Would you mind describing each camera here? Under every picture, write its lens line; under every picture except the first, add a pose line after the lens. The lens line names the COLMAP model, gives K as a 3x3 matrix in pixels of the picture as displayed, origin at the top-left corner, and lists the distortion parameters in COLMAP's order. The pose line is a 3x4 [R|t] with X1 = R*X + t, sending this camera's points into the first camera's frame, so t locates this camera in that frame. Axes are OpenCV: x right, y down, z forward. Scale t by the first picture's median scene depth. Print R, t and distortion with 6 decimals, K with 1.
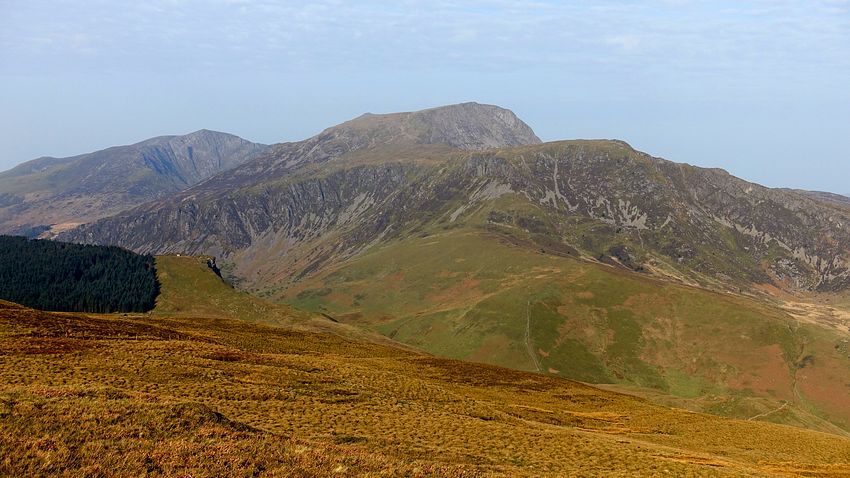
lens RADIAL K [[1173.0, 0, 425.5], [0, 1173.0, 238.8], [0, 0, 1]] dist [0.036678, 0.000000]
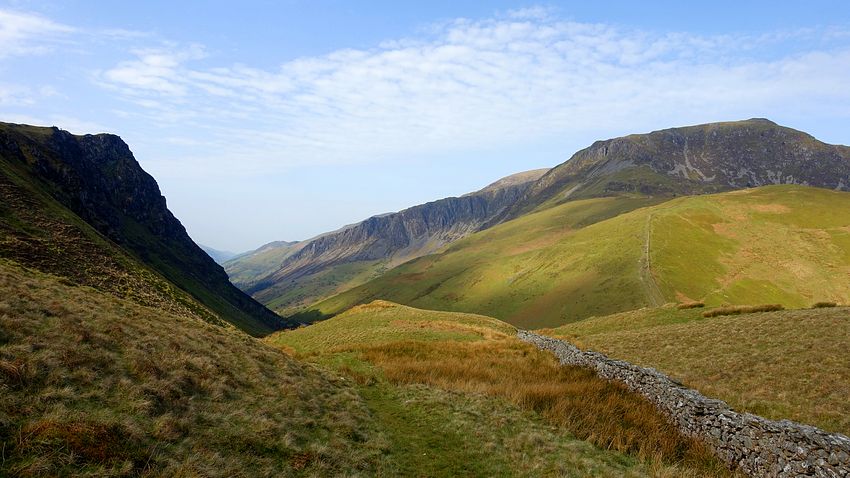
lens RADIAL K [[591.3, 0, 423.3], [0, 591.3, 237.2], [0, 0, 1]] dist [-0.005721, -0.005556]
pose [[0.958663, 0.013834, -0.284207, 0.047524], [-0.042094, 0.994722, -0.093571, 0.064771], [0.281413, 0.101667, 0.954186, 0.520364]]
